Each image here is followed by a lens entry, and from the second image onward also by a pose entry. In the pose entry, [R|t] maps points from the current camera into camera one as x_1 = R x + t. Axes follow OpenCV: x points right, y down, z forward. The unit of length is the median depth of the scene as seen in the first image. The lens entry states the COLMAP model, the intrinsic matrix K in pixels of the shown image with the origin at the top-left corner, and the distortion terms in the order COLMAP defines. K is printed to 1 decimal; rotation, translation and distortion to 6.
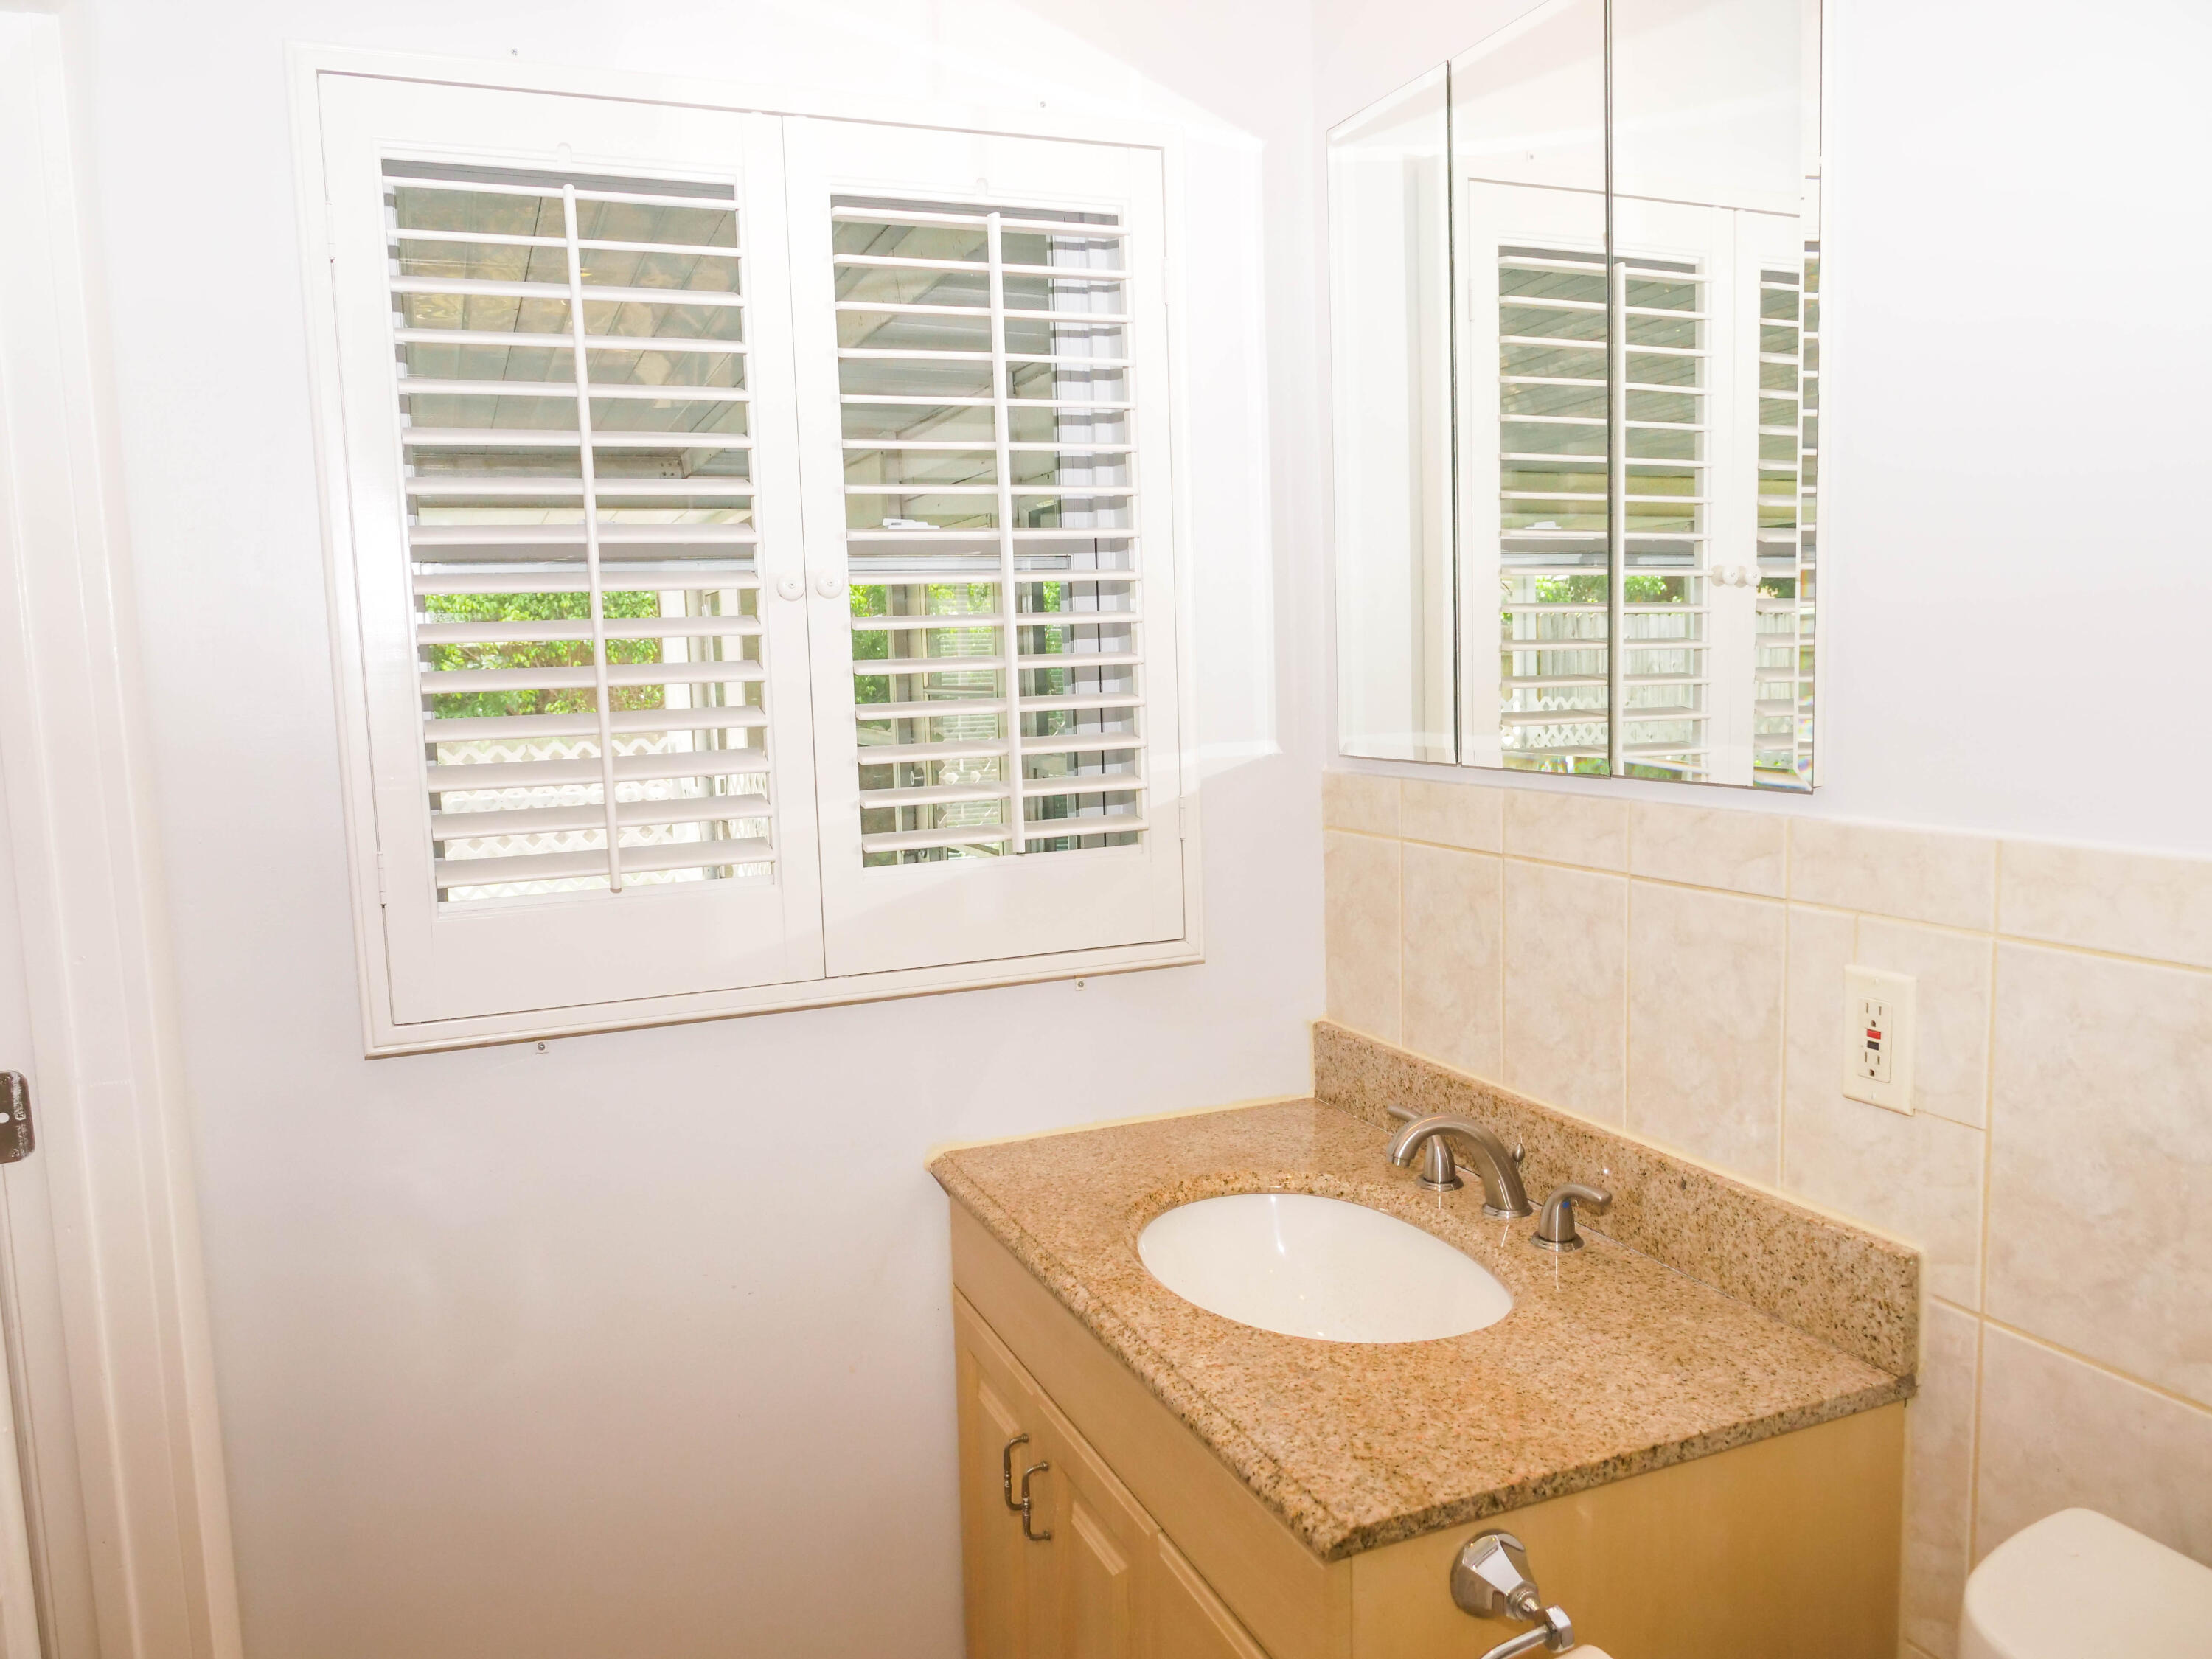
lens RADIAL K [[1627.7, 0, 1106.9], [0, 1627.7, 831.4], [0, 0, 1]] dist [-0.006959, 0.010696]
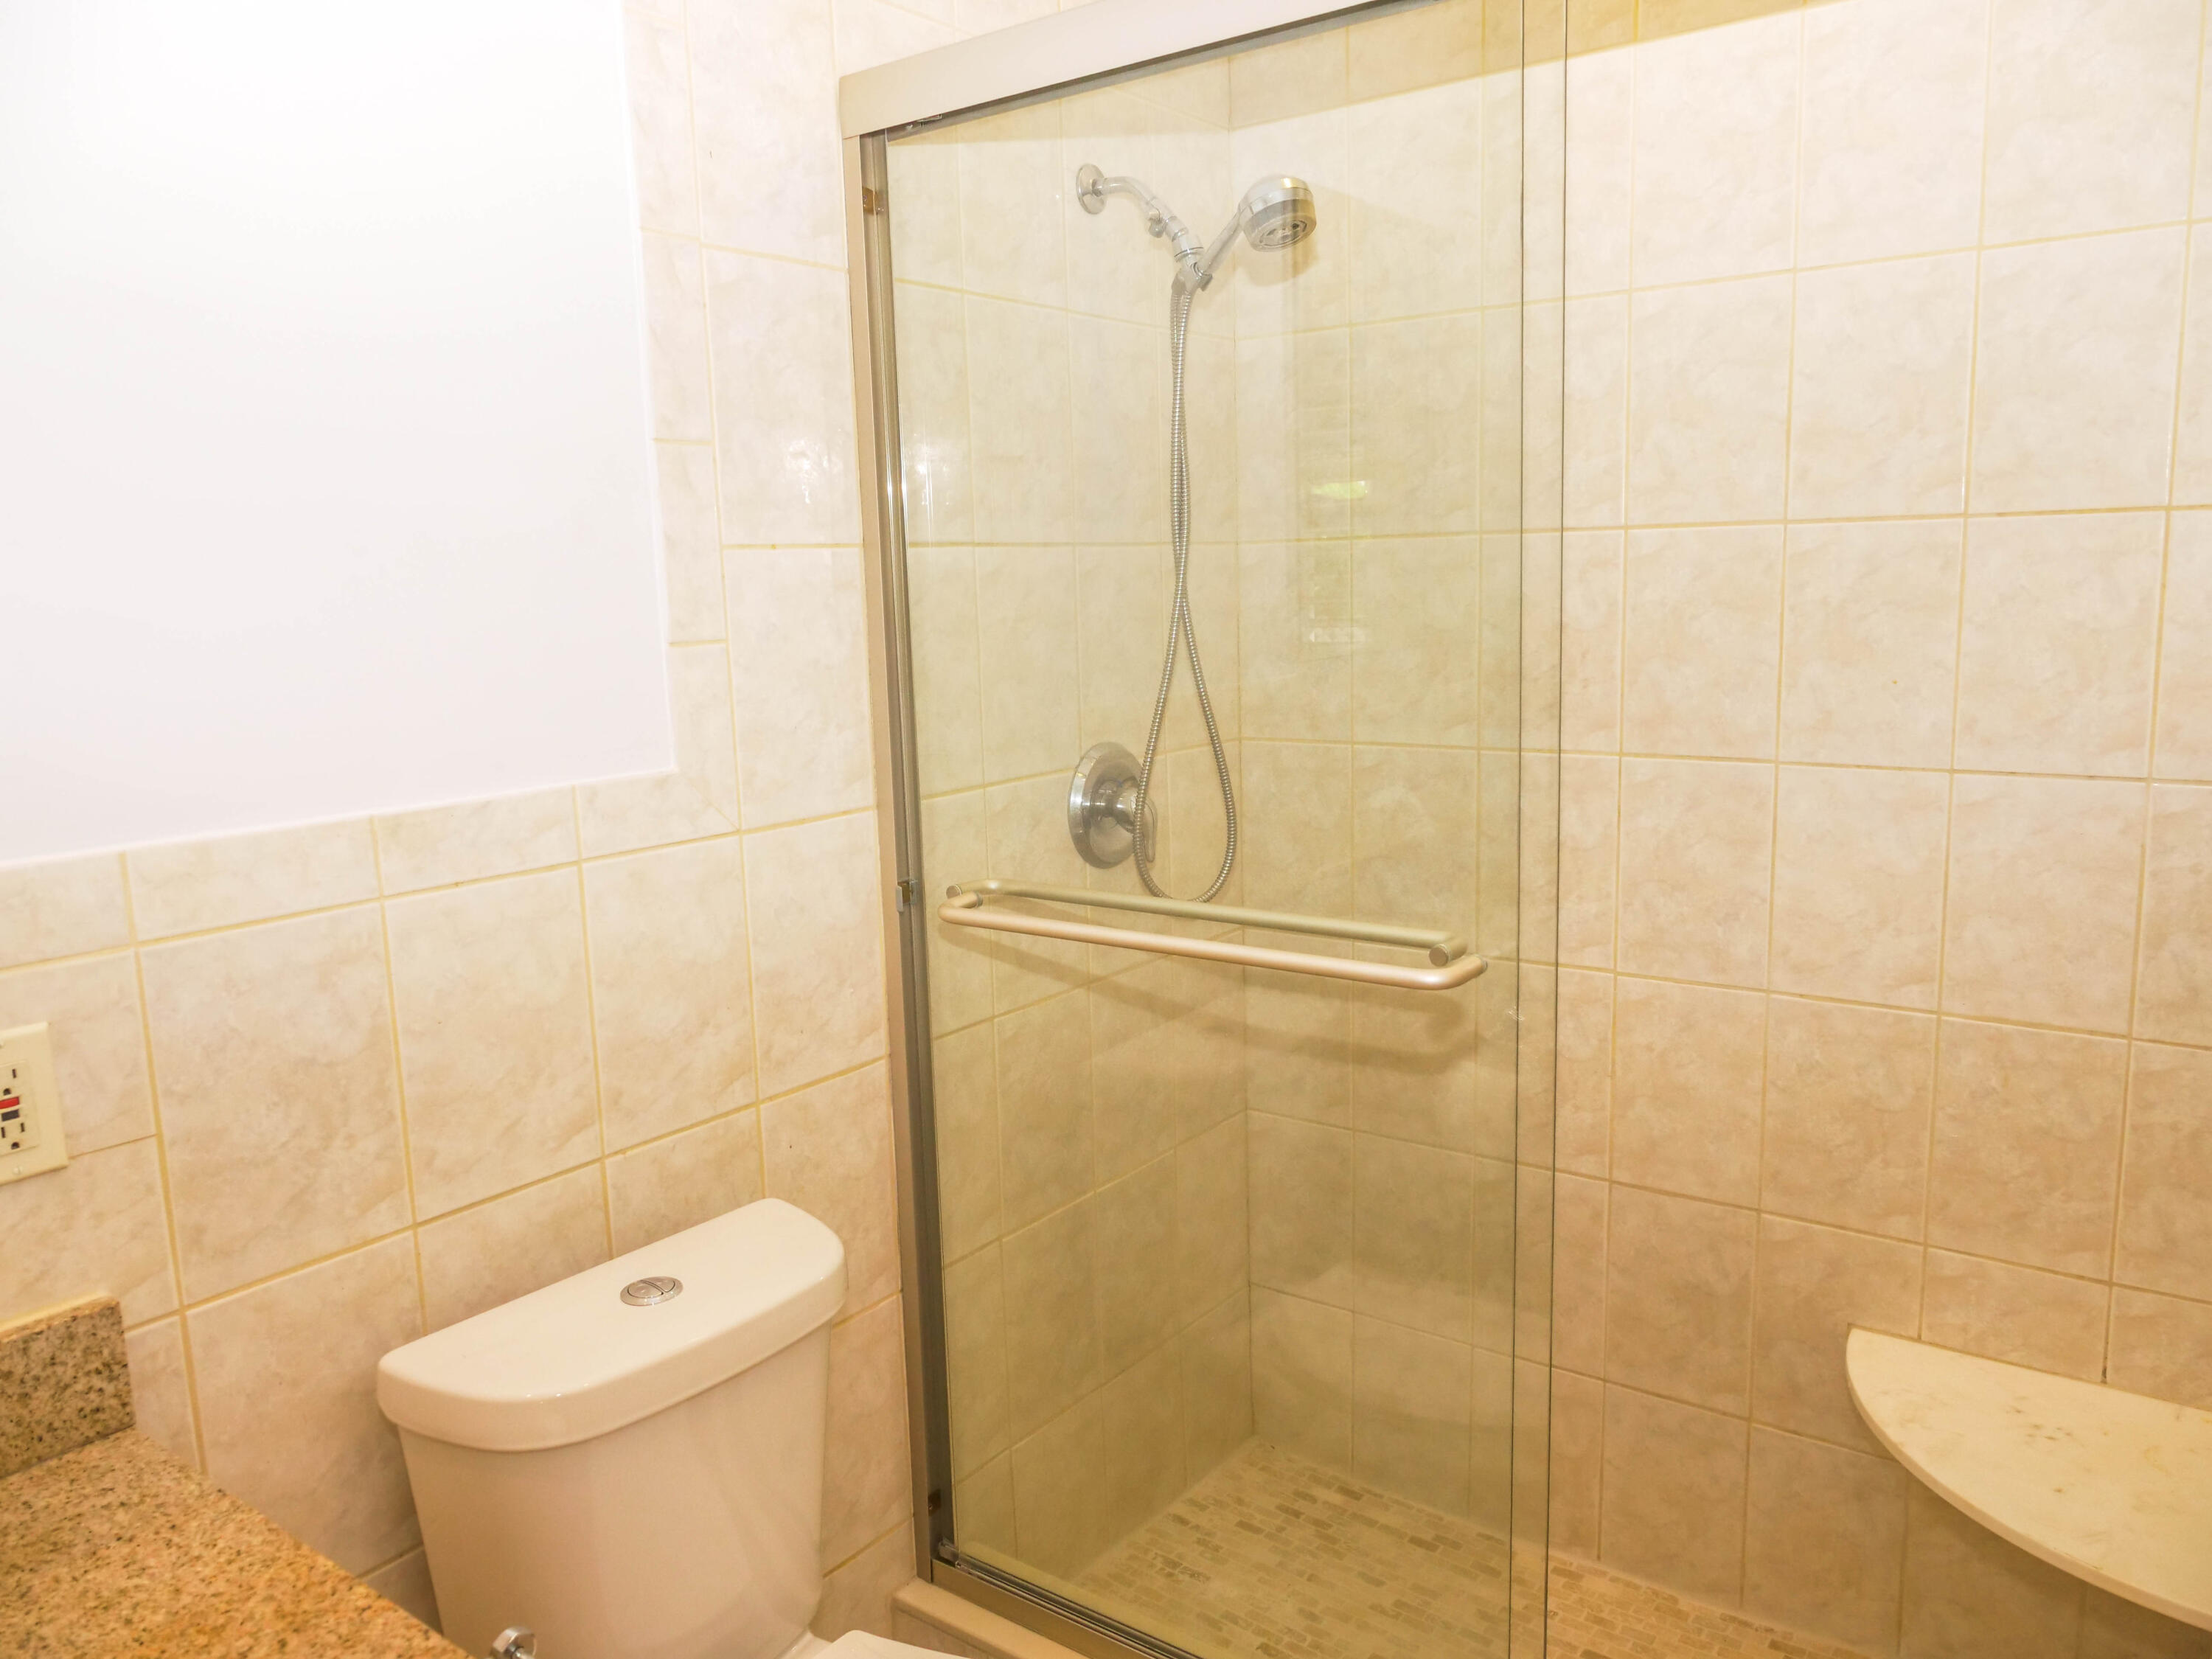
lens RADIAL K [[1627.7, 0, 1105.7], [0, 1627.7, 830.5], [0, 0, 1]] dist [-0.006959, 0.010696]
pose [[-0.511832, -0.092196, 0.854124, -0.591567], [0.136001, 0.972991, 0.186525, -0.106737], [-0.848252, 0.211632, -0.485469, 0.900265]]
